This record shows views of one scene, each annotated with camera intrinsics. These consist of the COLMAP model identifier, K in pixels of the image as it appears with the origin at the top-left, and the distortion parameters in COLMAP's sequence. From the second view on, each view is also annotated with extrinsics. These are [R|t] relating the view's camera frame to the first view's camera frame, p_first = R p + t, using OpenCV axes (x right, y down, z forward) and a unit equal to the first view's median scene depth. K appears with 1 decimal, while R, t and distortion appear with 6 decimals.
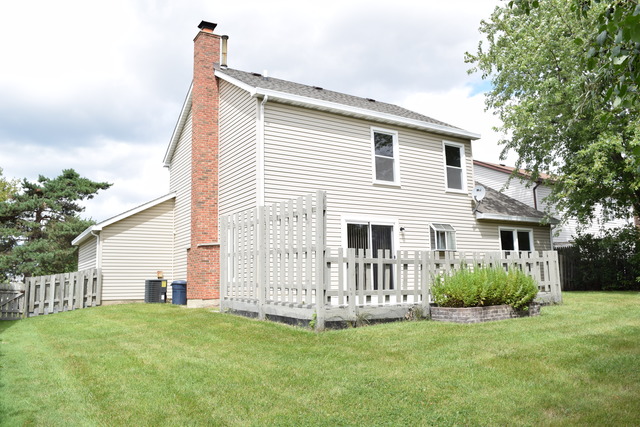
lens RADIAL K [[498.4, 0, 320.0], [0, 498.4, 213.5], [0, 0, 1]] dist [-0.077610, 0.000713]
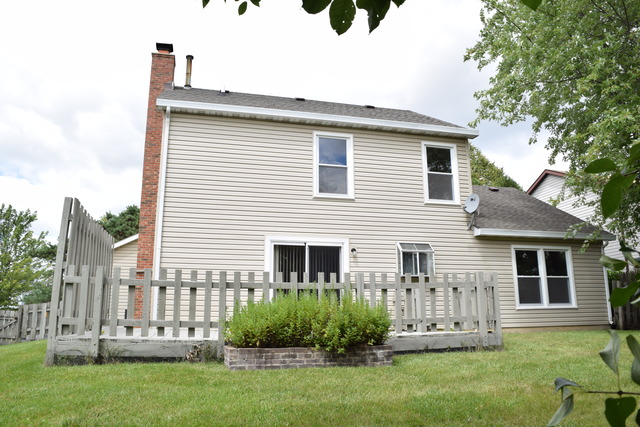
lens RADIAL K [[498.4, 0, 320.0], [0, 498.4, 213.5], [0, 0, 1]] dist [-0.077610, 0.000713]
pose [[0.952202, -0.048355, -0.301616, 0.348340], [0.027462, 0.996944, -0.073133, 0.028201], [0.304231, 0.061355, 0.950620, 0.185963]]
